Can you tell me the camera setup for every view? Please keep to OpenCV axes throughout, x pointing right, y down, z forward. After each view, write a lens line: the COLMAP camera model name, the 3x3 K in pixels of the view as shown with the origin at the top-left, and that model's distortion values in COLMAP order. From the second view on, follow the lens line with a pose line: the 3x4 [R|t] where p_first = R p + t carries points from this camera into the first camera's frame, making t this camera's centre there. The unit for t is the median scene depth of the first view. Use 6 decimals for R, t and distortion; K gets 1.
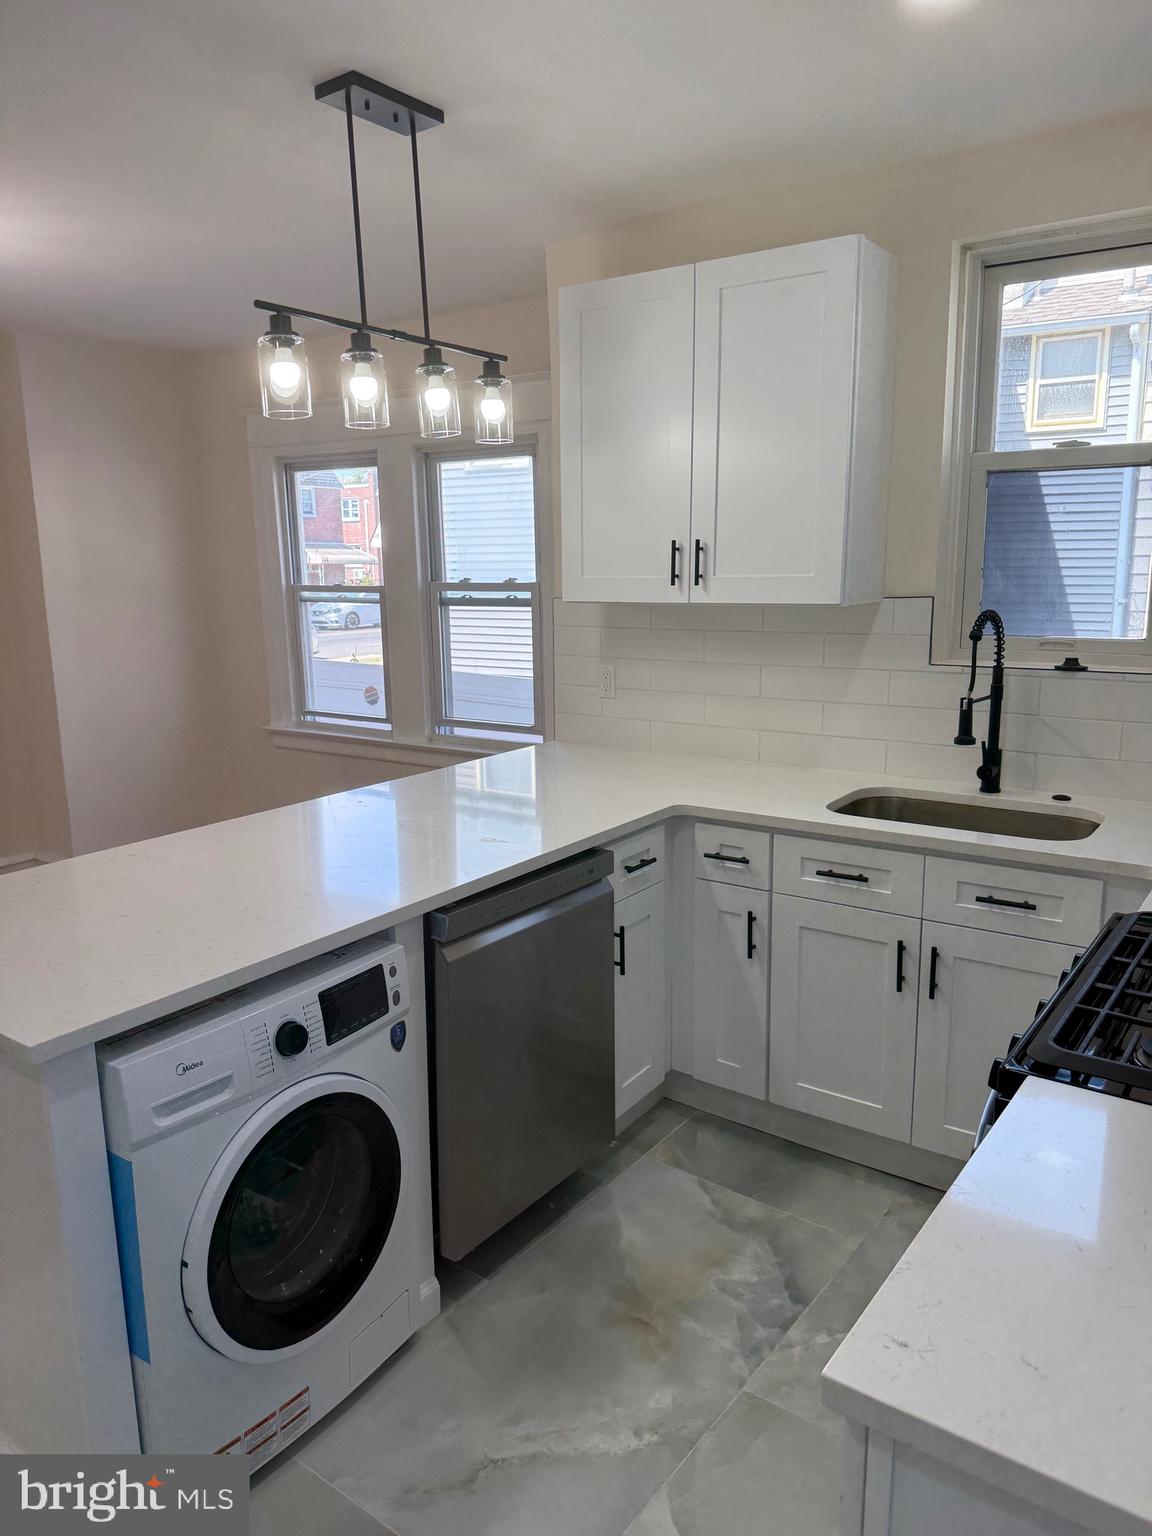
lens RADIAL K [[1091.3, 0, 564.8], [0, 1091.3, 784.1], [0, 0, 1]] dist [0.076796, -0.084941]
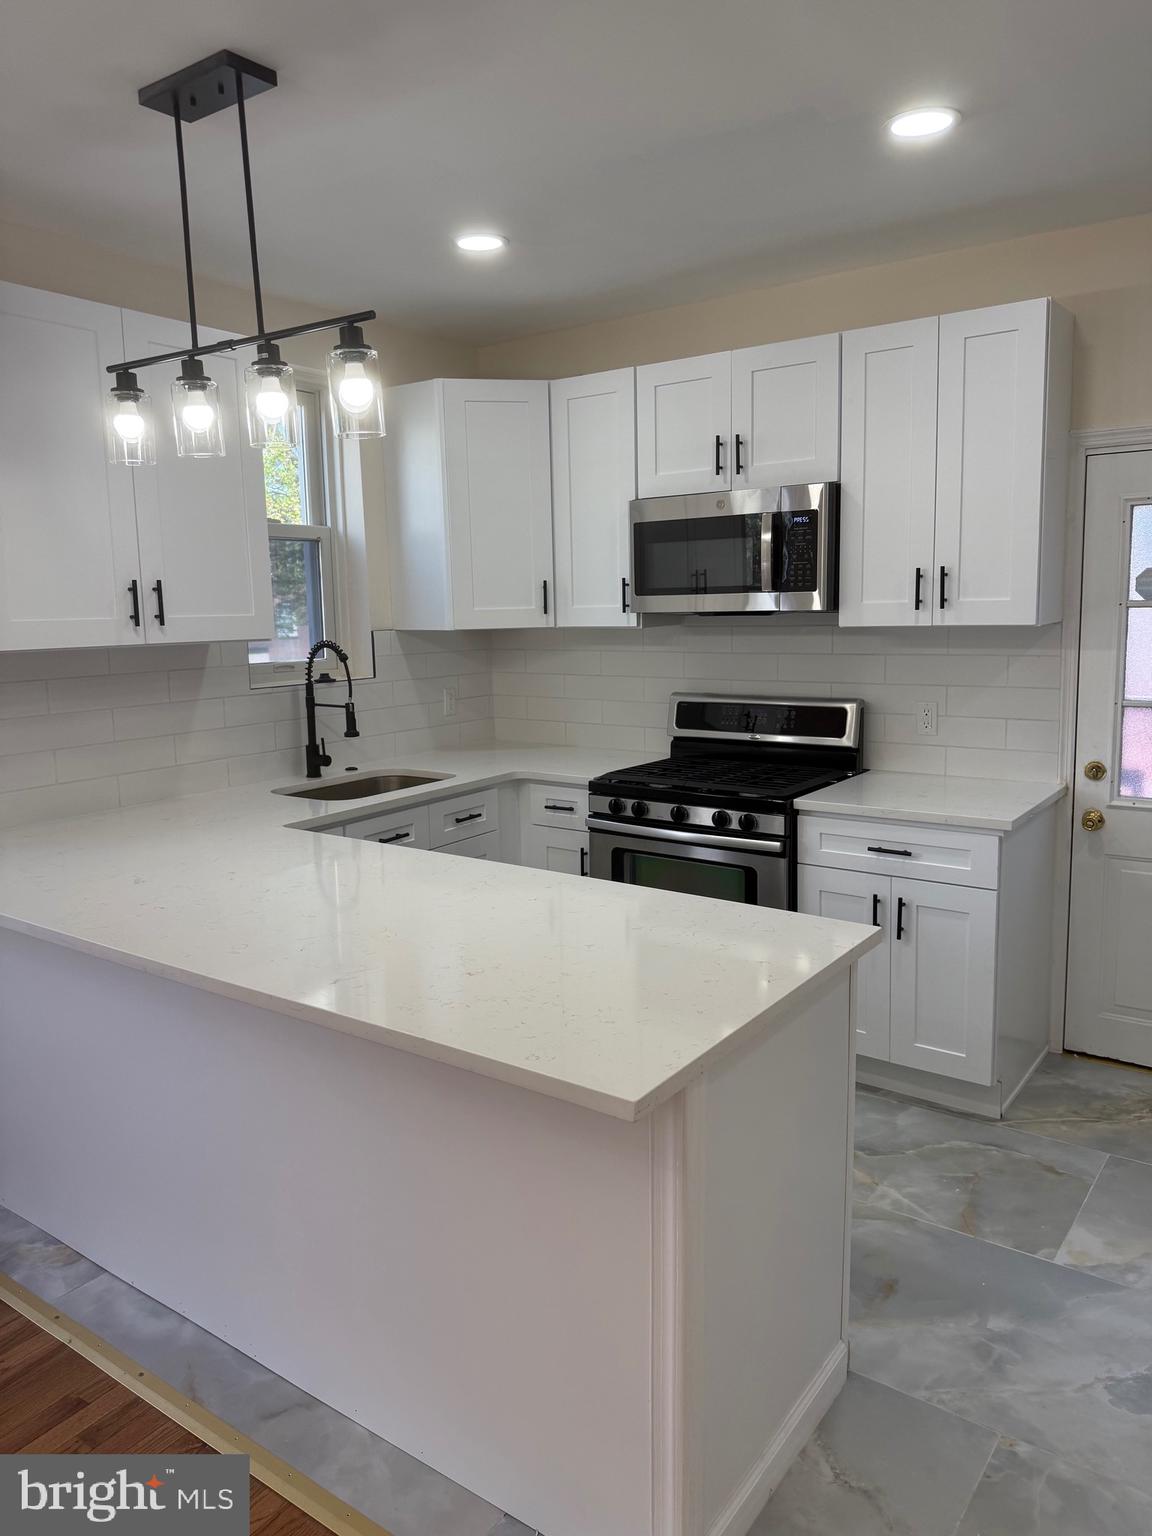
lens RADIAL K [[1091.3, 0, 564.8], [0, 1091.3, 784.1], [0, 0, 1]] dist [0.076796, -0.084941]
pose [[0.004669, -0.158685, 0.987318, -1.003610], [0.223502, 0.962518, 0.153643, -0.129664], [-0.974692, 0.219950, 0.039960, 0.715152]]
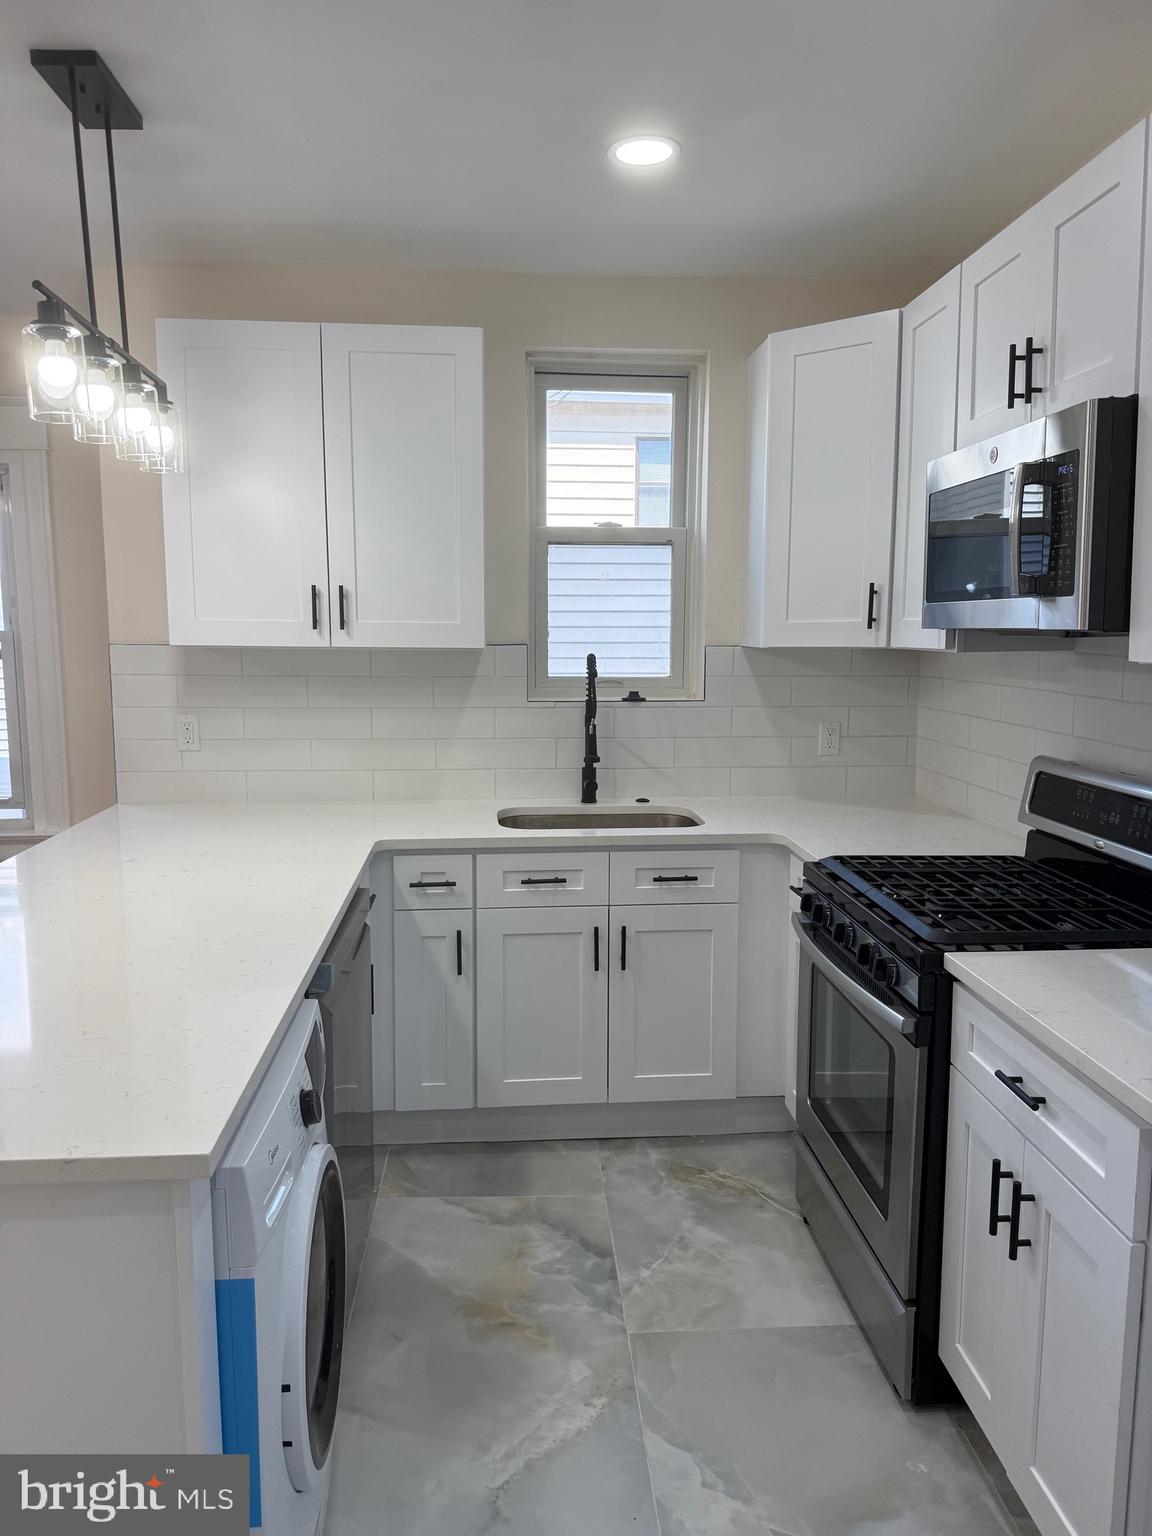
lens RADIAL K [[1091.3, 0, 564.8], [0, 1091.3, 784.1], [0, 0, 1]] dist [0.076796, -0.084941]
pose [[0.770853, -0.082655, 0.631628, -0.427993], [0.122958, 0.992206, -0.020220, 0.009308], [-0.625034, 0.093250, 0.775008, 0.097722]]
